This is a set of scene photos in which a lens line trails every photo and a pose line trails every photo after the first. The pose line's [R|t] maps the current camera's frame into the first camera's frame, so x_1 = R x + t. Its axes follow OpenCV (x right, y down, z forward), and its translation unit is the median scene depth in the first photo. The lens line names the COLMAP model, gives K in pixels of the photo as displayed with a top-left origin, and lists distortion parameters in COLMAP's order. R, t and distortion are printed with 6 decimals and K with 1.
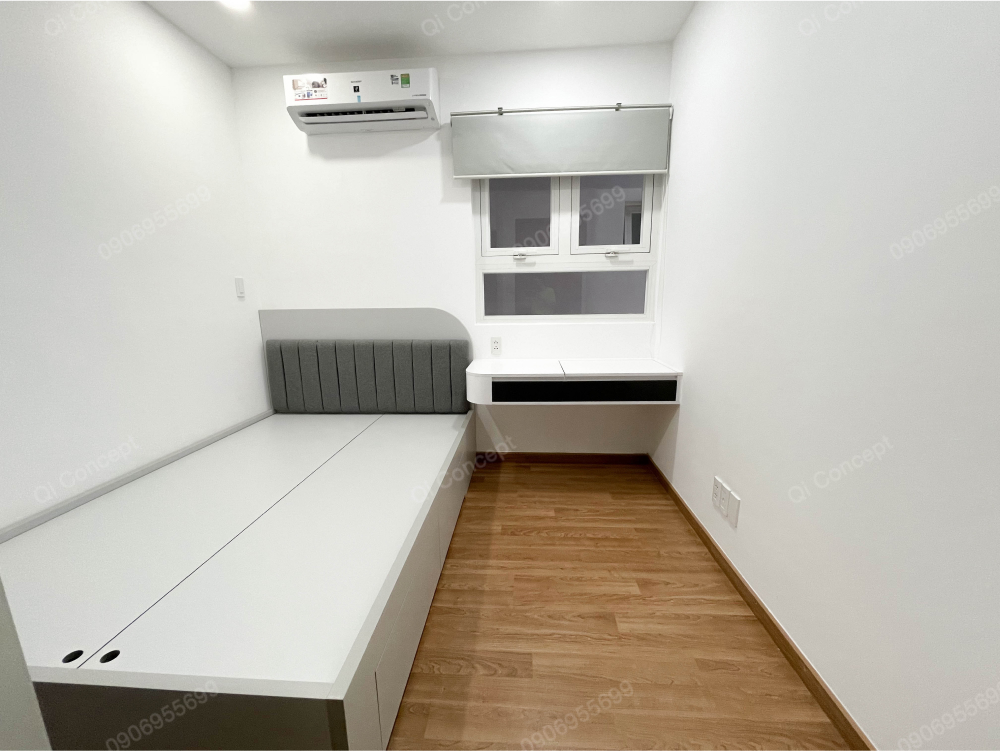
lens RADIAL K [[404.8, 0, 499.4], [0, 404.8, 377.2], [0, 0, 1]] dist [-0.000760, -0.000265]
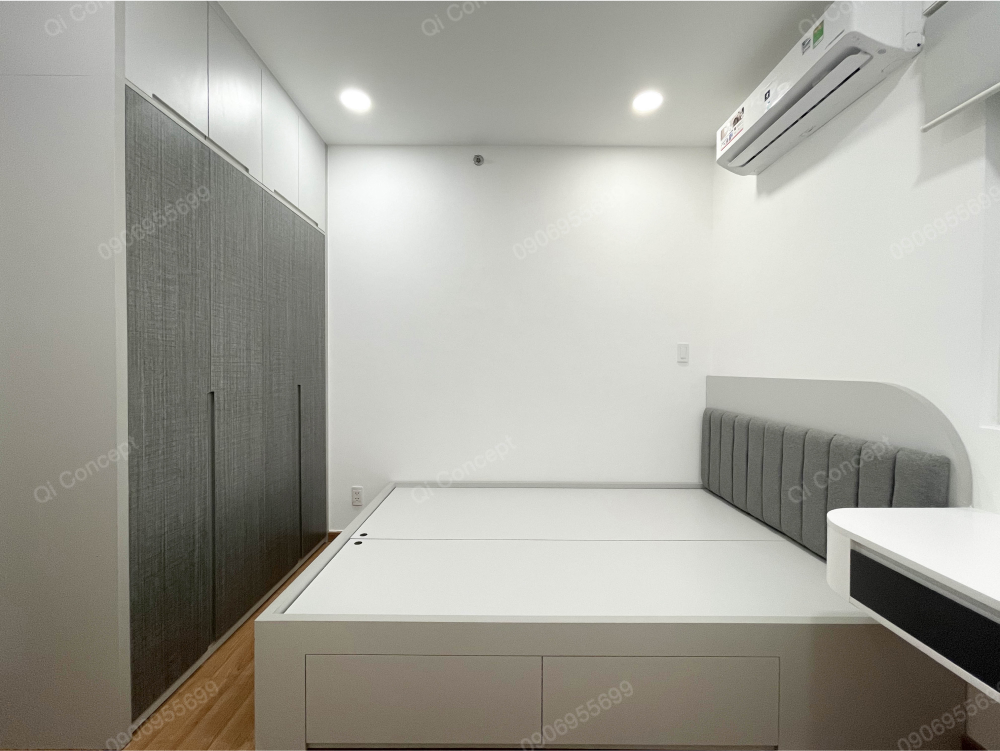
lens RADIAL K [[404.8, 0, 500.0], [0, 404.8, 373.9], [0, 0, 1]] dist [-0.000760, -0.000265]
pose [[0.061877, 0.029178, -0.997657, 0.345461], [-0.203135, 0.979019, 0.016034, -0.092393], [0.977194, 0.201667, 0.066506, 0.490603]]
